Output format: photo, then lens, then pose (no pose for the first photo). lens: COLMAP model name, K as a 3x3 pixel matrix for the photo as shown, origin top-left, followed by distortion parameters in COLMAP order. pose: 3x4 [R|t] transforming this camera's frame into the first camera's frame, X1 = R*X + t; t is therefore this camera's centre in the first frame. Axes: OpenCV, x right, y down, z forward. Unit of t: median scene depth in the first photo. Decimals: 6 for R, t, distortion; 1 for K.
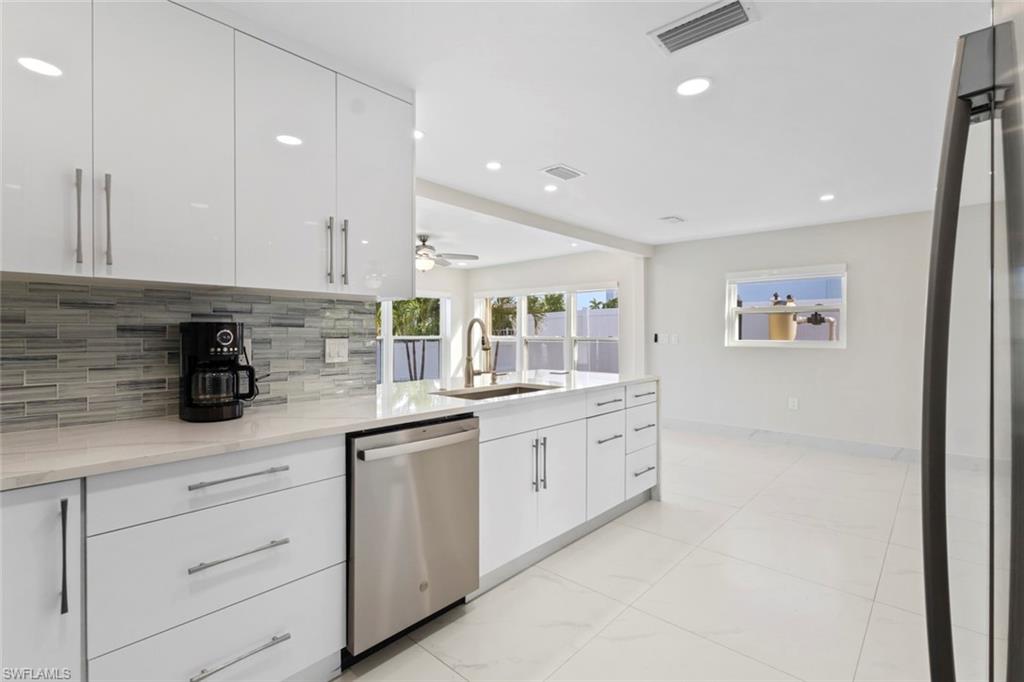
lens RADIAL K [[474.9, 0, 510.0], [0, 474.9, 336.9], [0, 0, 1]] dist [0.001487, 0.000699]
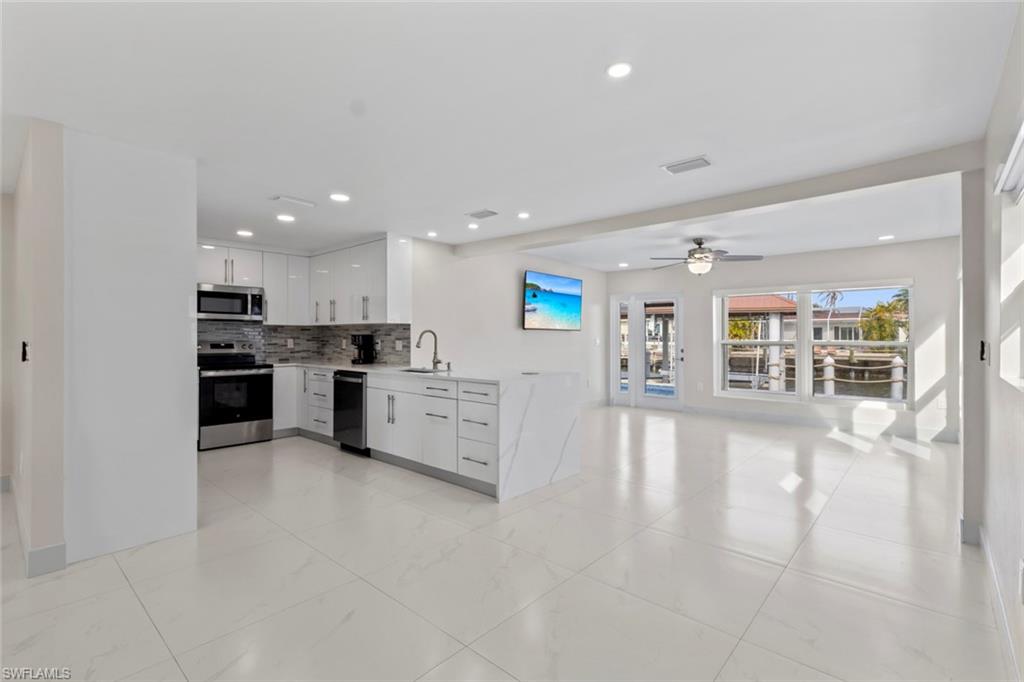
lens RADIAL K [[474.9, 0, 502.5], [0, 474.9, 345.2], [0, 0, 1]] dist [0.001487, 0.000699]
pose [[-0.006757, 0.019903, -0.999779, 0.794996], [-0.010356, 0.999747, 0.019973, -0.009738], [0.999924, 0.010489, -0.006550, 0.602739]]
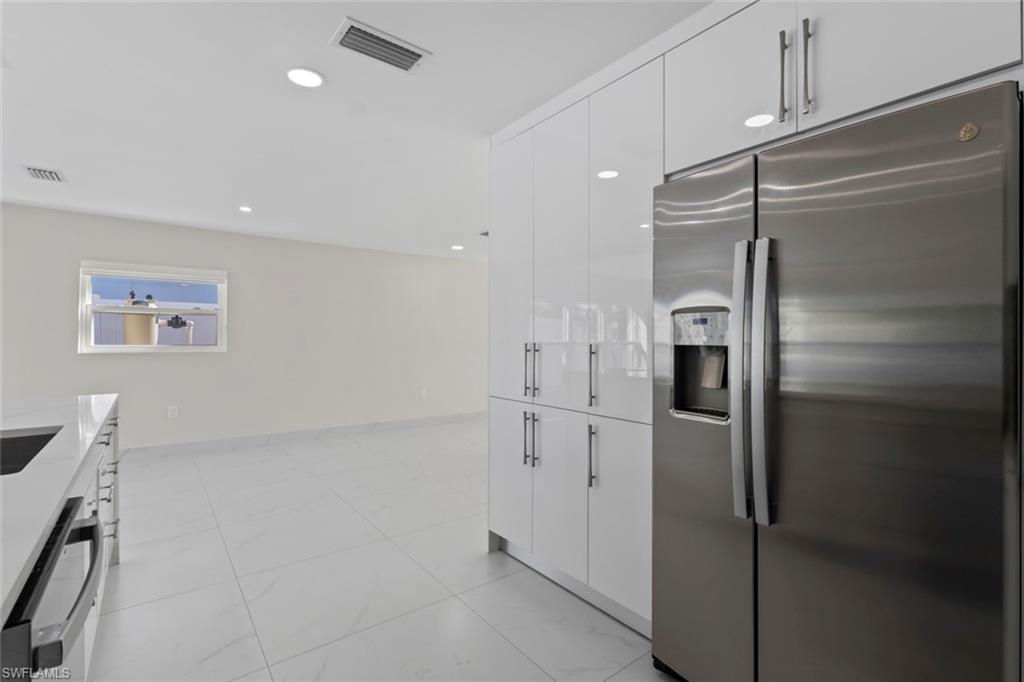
lens RADIAL K [[474.9, 0, 505.7], [0, 474.9, 341.0], [0, 0, 1]] dist [0.001487, 0.000699]
pose [[0.192932, -0.000542, 0.981212, -0.180537], [0.003230, 0.999995, -0.000082, 0.002527], [-0.981207, 0.003185, 0.192933, 0.158496]]
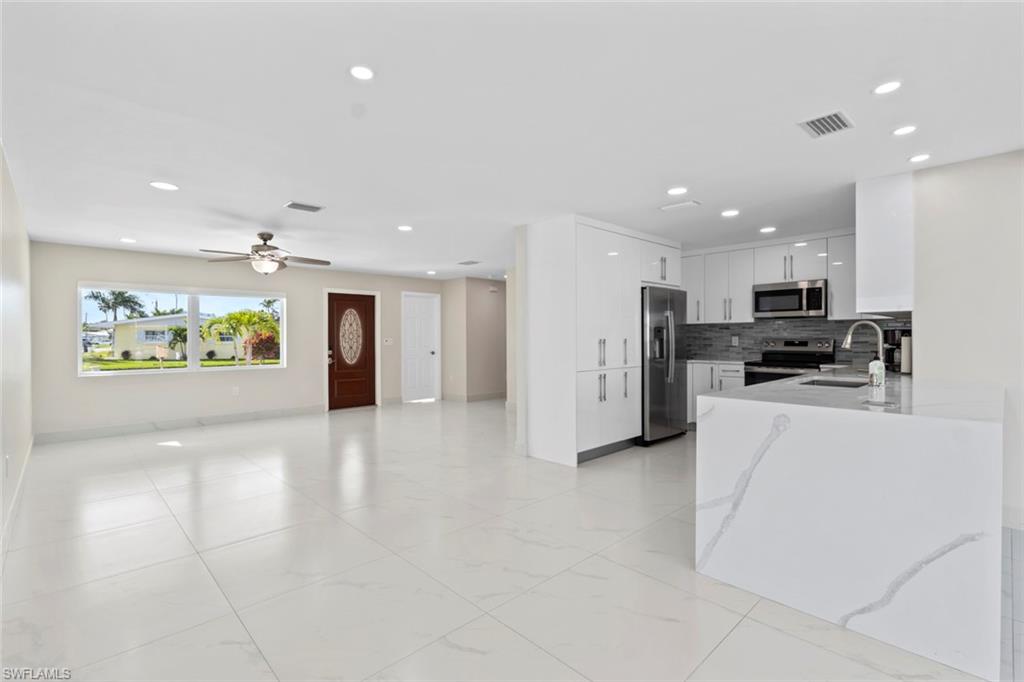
lens RADIAL K [[474.9, 0, 507.3], [0, 474.9, 339.4], [0, 0, 1]] dist [0.001487, 0.000699]
pose [[-0.995632, 0.004075, 0.093275, 0.308191], [0.005358, 0.999894, 0.013508, -0.007098], [-0.093211, 0.013948, -0.995549, 1.033531]]
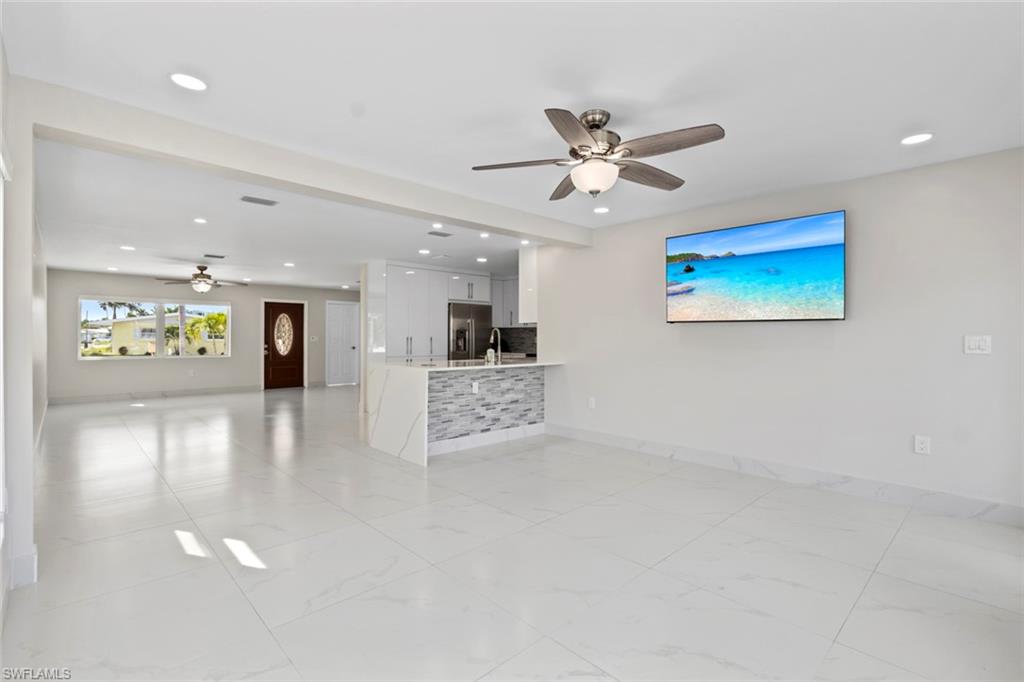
lens RADIAL K [[474.9, 0, 508.5], [0, 474.9, 337.0], [0, 0, 1]] dist [0.001487, 0.000699]
pose [[-0.995617, -0.005001, 0.093391, -0.162160], [-0.004466, 0.999972, 0.005937, -0.004630], [-0.093418, 0.005494, -0.995612, 1.462080]]
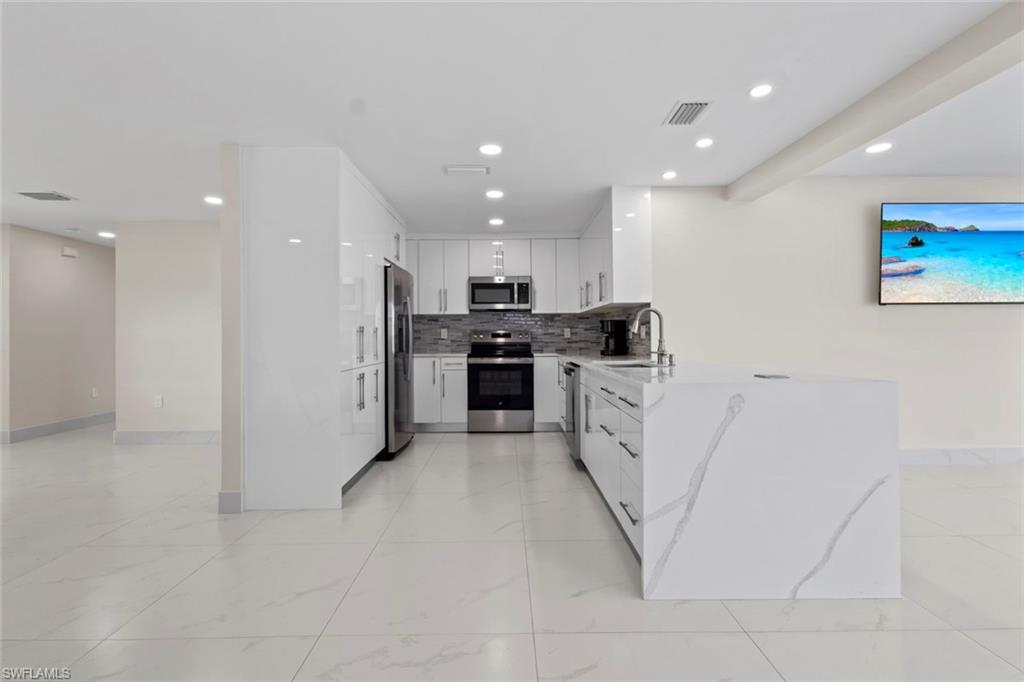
lens RADIAL K [[474.9, 0, 513.5], [0, 474.9, 331.5], [0, 0, 1]] dist [0.001487, 0.000699]
pose [[-0.740617, -0.001867, -0.671925, 0.484136], [0.000157, 0.999996, -0.002951, 0.012409], [0.671928, -0.002291, -0.740613, 0.791449]]
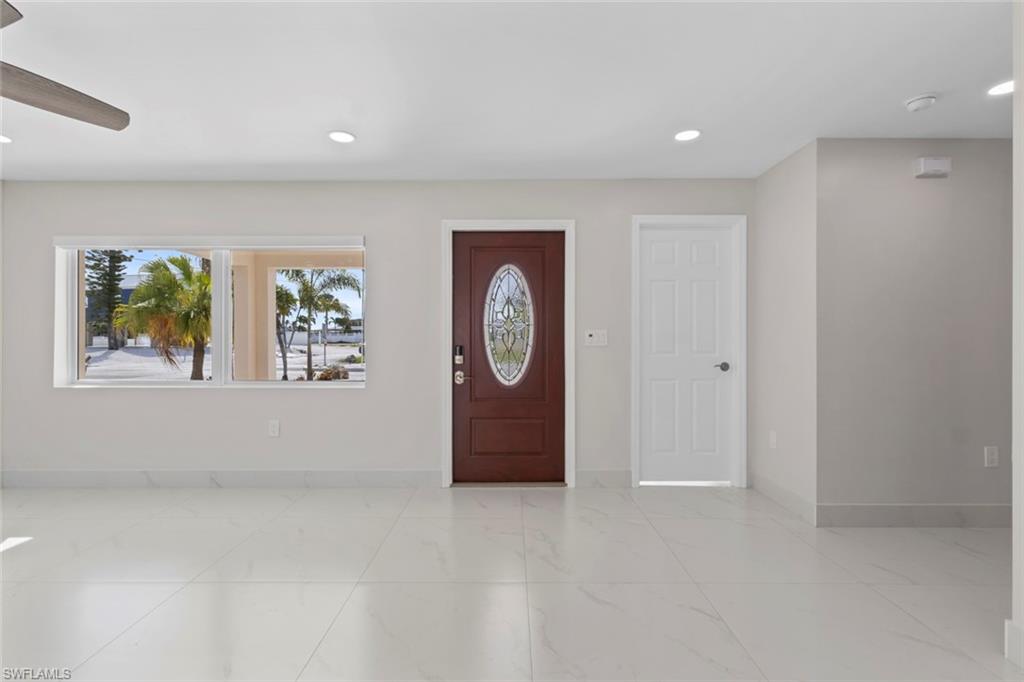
lens RADIAL K [[474.9, 0, 507.4], [0, 474.9, 342.8], [0, 0, 1]] dist [0.001487, 0.000699]
pose [[-0.665421, -0.006853, 0.746436, 0.428174], [0.006858, 0.999860, 0.015294, 0.014439], [-0.746436, 0.015297, -0.665281, 0.088238]]
